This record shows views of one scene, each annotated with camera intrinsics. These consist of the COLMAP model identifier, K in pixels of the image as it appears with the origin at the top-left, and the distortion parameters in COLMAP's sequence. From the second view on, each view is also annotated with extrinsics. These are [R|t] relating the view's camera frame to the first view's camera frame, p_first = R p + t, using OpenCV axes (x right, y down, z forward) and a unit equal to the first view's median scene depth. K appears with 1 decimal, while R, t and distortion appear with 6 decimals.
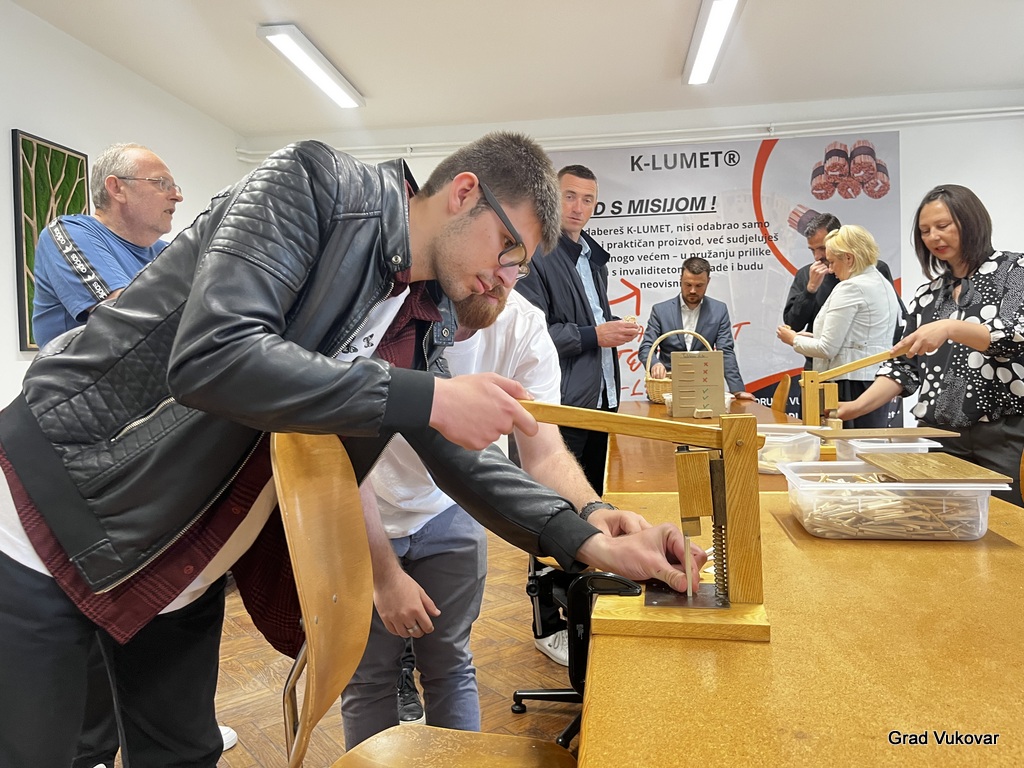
lens RADIAL K [[766.4, 0, 512.0], [0, 766.4, 384.0], [0, 0, 1]] dist [0.003103, -0.000989]
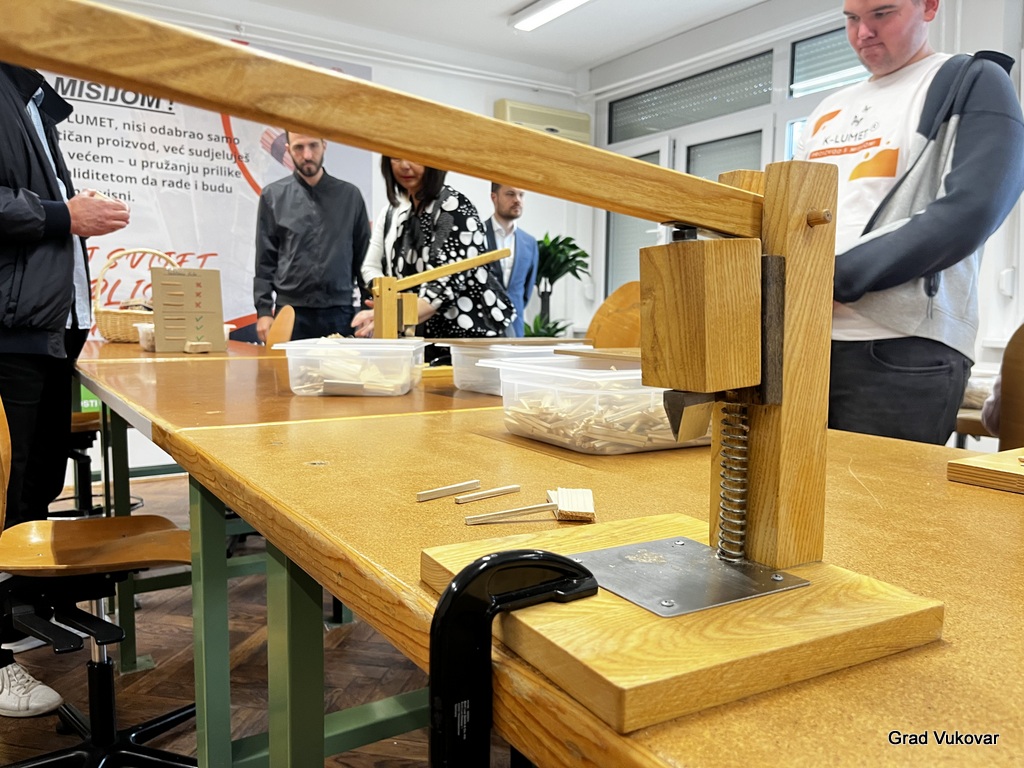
lens RADIAL K [[782.9, 0, 512.0], [0, 782.9, 384.0], [0, 0, 1]] dist [0.105894, -0.152202]
pose [[0.759022, -0.022044, 0.650691, -0.021116], [-0.009819, 0.998925, 0.045294, 0.022027], [-0.650990, -0.040768, 0.757990, 0.107608]]
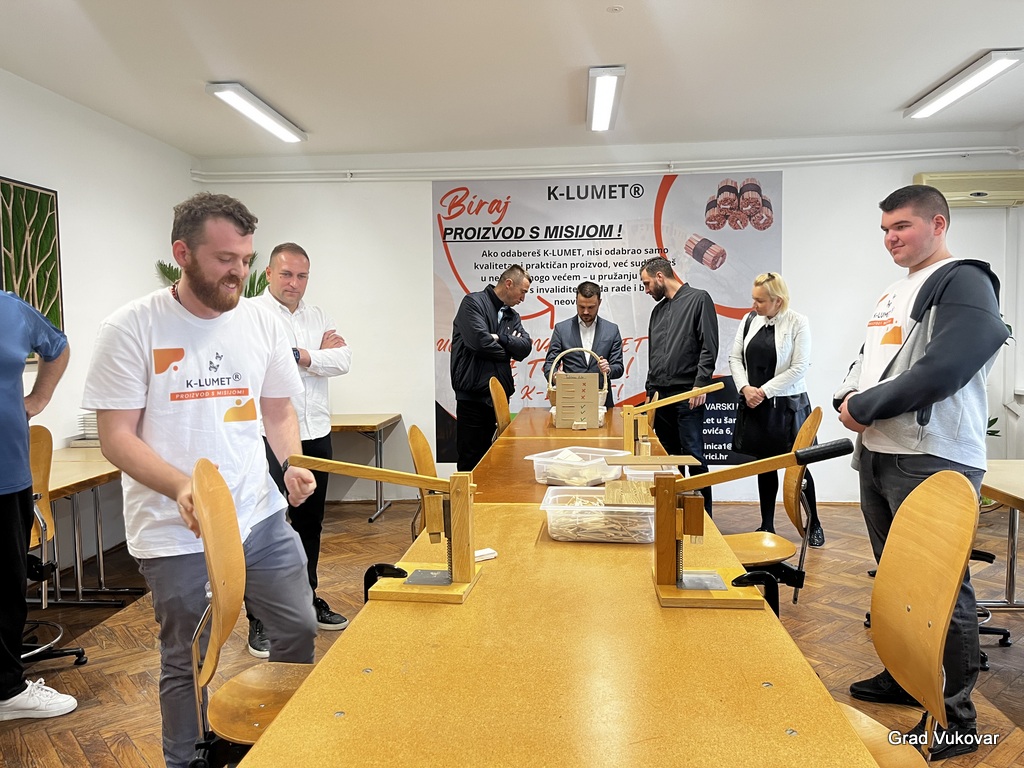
lens RADIAL K [[784.3, 0, 512.0], [0, 784.3, 384.0], [0, 0, 1]] dist [0.011447, -0.006306]
pose [[0.999495, 0.013845, 0.028593, 0.074966], [-0.014782, 0.999351, 0.032847, -0.046303], [-0.028120, -0.033253, 0.999051, -0.158644]]
